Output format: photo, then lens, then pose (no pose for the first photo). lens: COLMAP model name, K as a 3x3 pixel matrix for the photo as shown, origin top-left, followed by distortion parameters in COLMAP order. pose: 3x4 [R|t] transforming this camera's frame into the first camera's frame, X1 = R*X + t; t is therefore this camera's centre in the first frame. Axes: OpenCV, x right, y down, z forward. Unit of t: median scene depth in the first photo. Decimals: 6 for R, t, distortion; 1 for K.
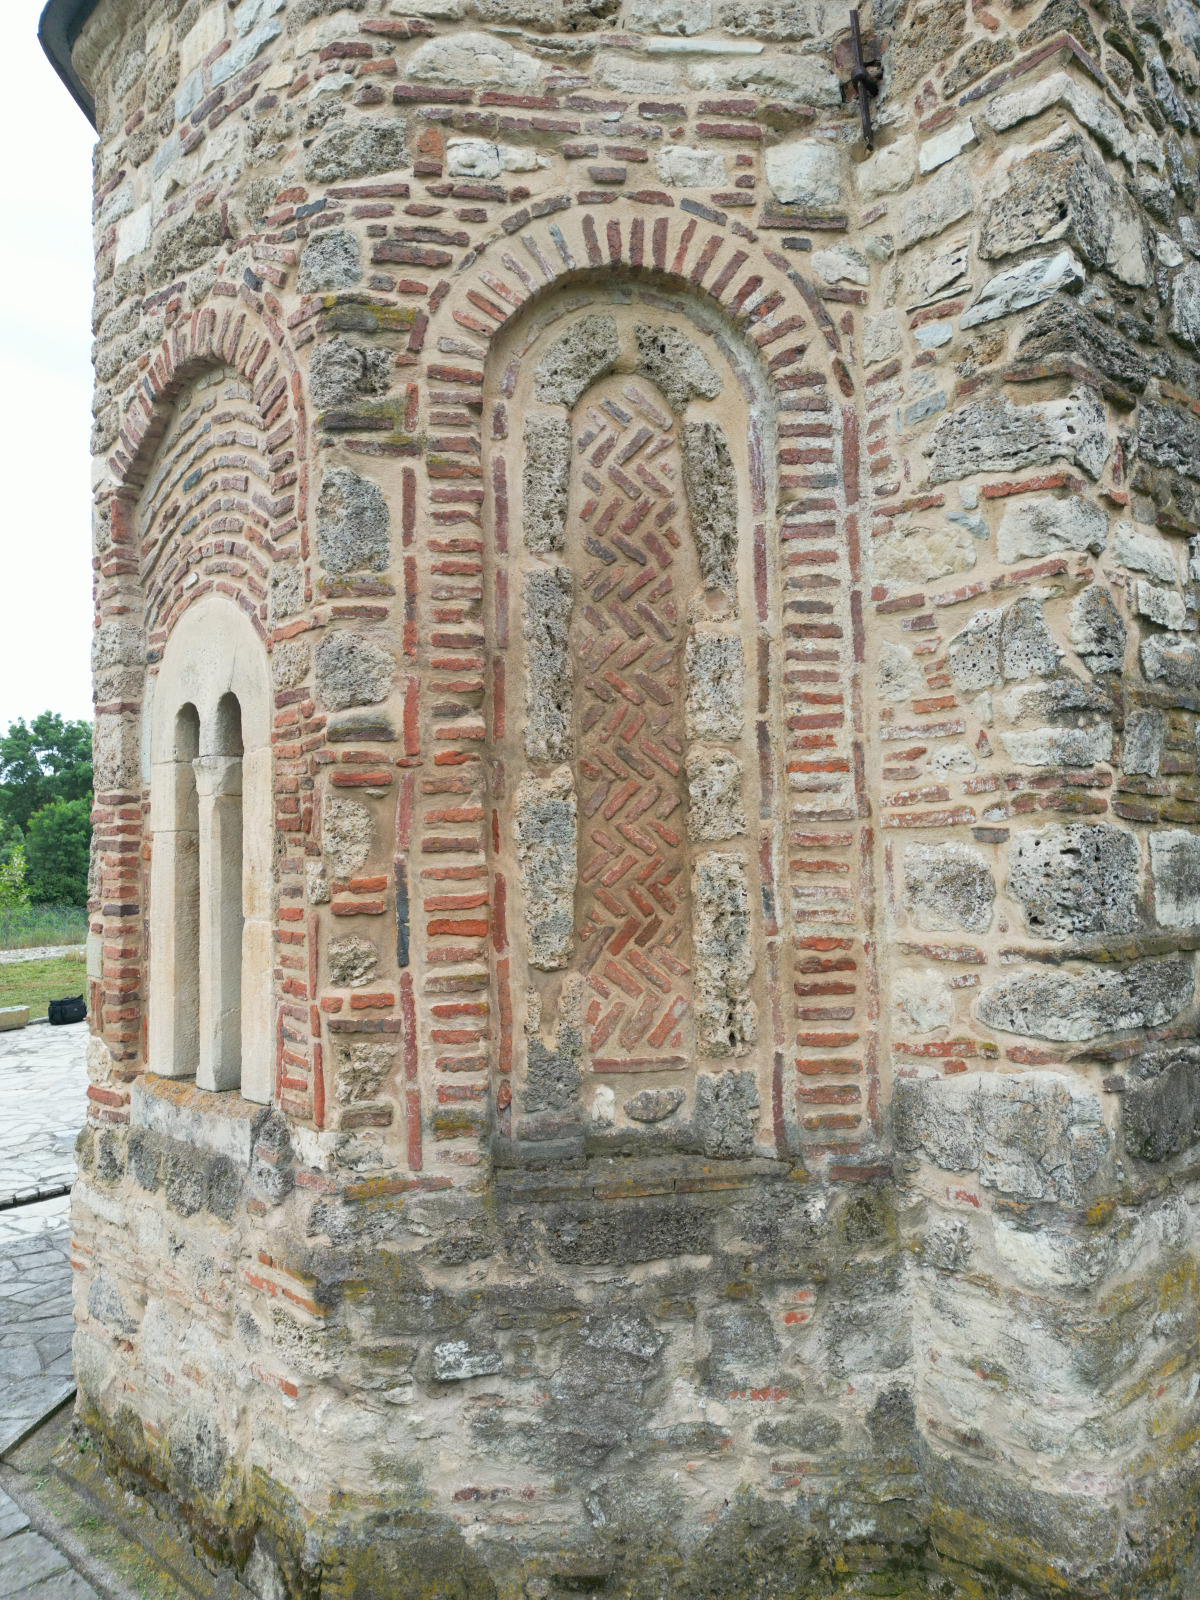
lens RADIAL K [[1119.2, 0, 604.5], [0, 1119.2, 810.1], [0, 0, 1]] dist [0.045817, -0.022025]
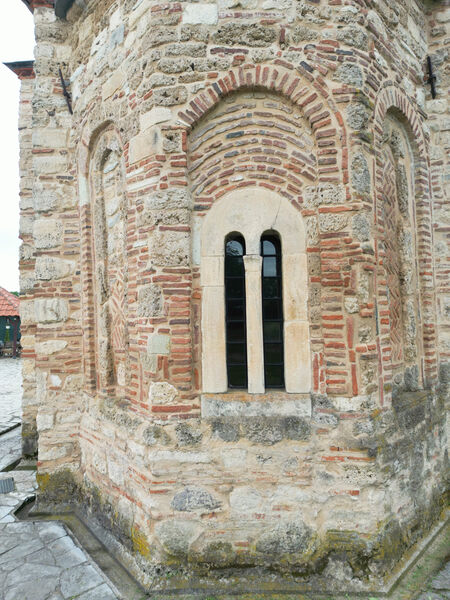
lens RADIAL K [[419.7, 0, 222.3], [0, 419.7, 303.3], [0, 0, 1]] dist [0.045817, -0.022025]
pose [[0.764265, 0.018460, 0.644638, -1.131041], [-0.019936, 0.999789, -0.004995, 0.070762], [-0.644594, -0.009034, 0.764472, 0.421645]]
